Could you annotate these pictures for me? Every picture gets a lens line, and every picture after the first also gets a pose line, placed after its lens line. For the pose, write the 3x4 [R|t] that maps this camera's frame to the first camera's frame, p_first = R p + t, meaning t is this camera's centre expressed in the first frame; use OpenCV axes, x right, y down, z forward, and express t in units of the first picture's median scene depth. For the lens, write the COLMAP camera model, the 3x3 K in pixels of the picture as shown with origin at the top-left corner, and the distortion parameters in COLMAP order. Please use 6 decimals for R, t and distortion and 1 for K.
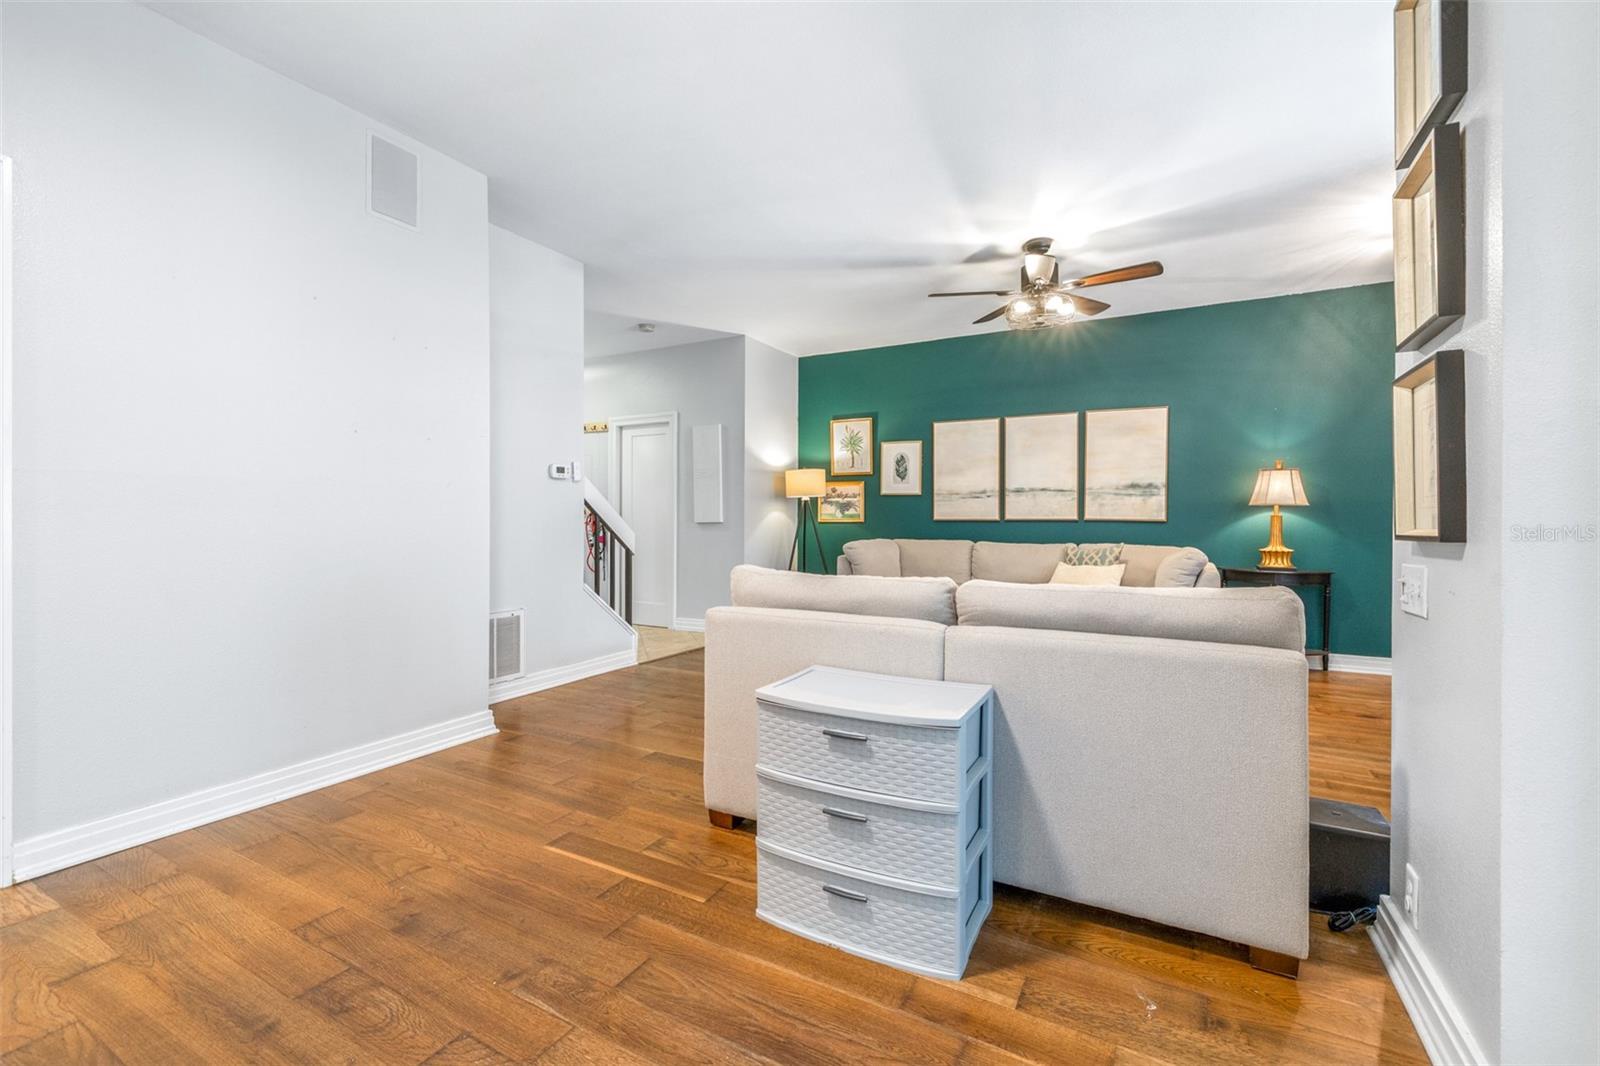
lens RADIAL K [[680.2, 0, 800.9], [0, 680.2, 524.7], [0, 0, 1]] dist [-0.000764, -0.000146]
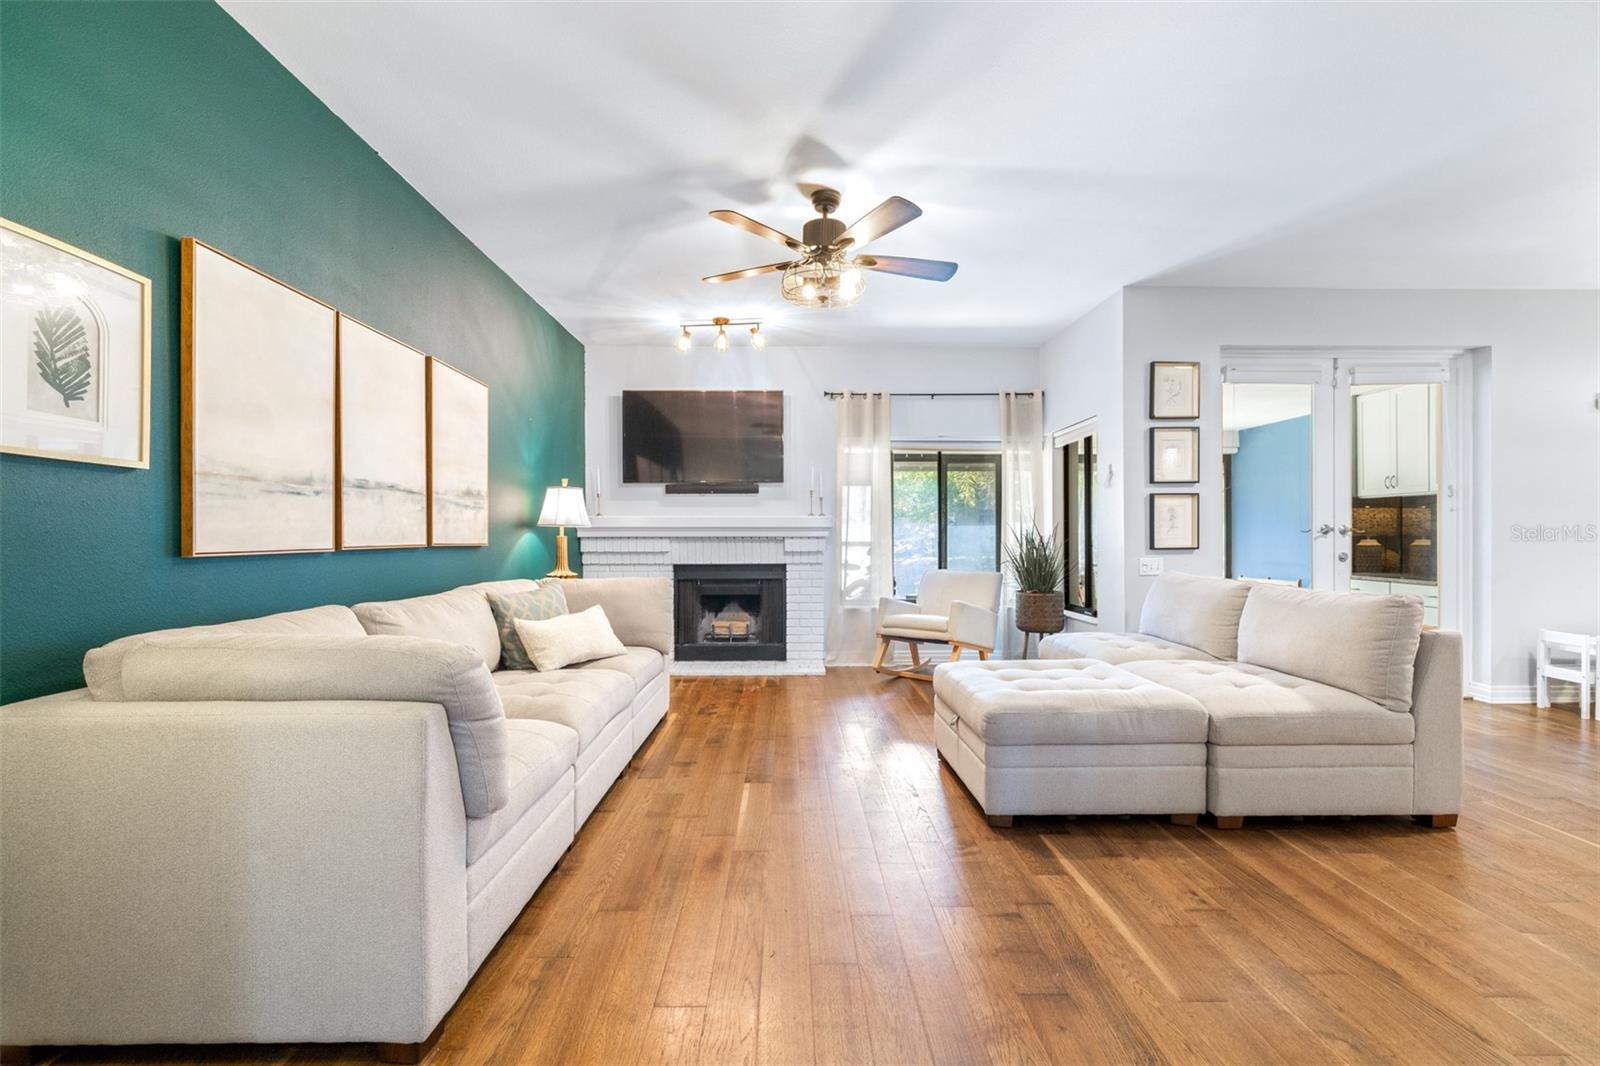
lens RADIAL K [[672.1, 0, 800.0], [0, 672.1, 533.0], [0, 0, 1]] dist [-0.001208, -0.000339]
pose [[-0.497472, -0.001405, 0.867479, -0.225141], [0.007421, 0.999955, 0.005875, -0.019045], [-0.867448, 0.009361, -0.497439, 1.007921]]
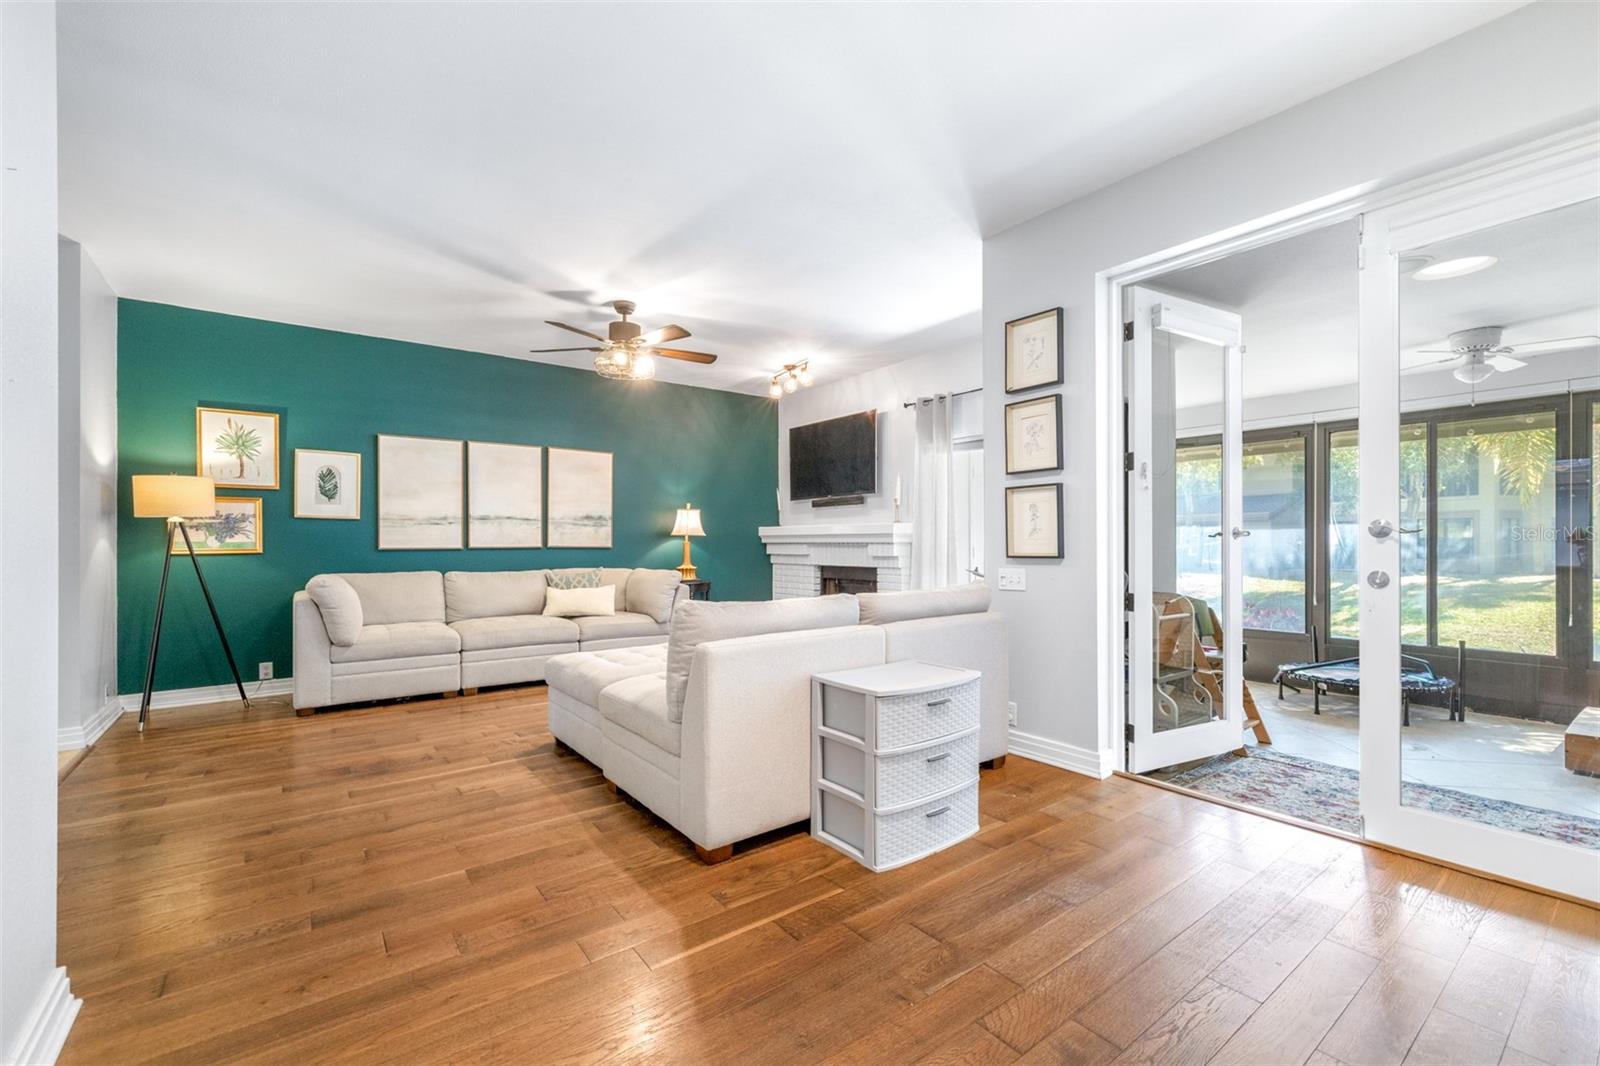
lens RADIAL K [[674.8, 0, 801.2], [0, 674.8, 538.4], [0, 0, 1]] dist [0.000319, 0.000192]
pose [[0.403565, 0.000832, 0.914951, -0.398684], [0.013270, 0.999889, -0.006762, -0.008545], [-0.914855, 0.014871, 0.403509, 0.199081]]
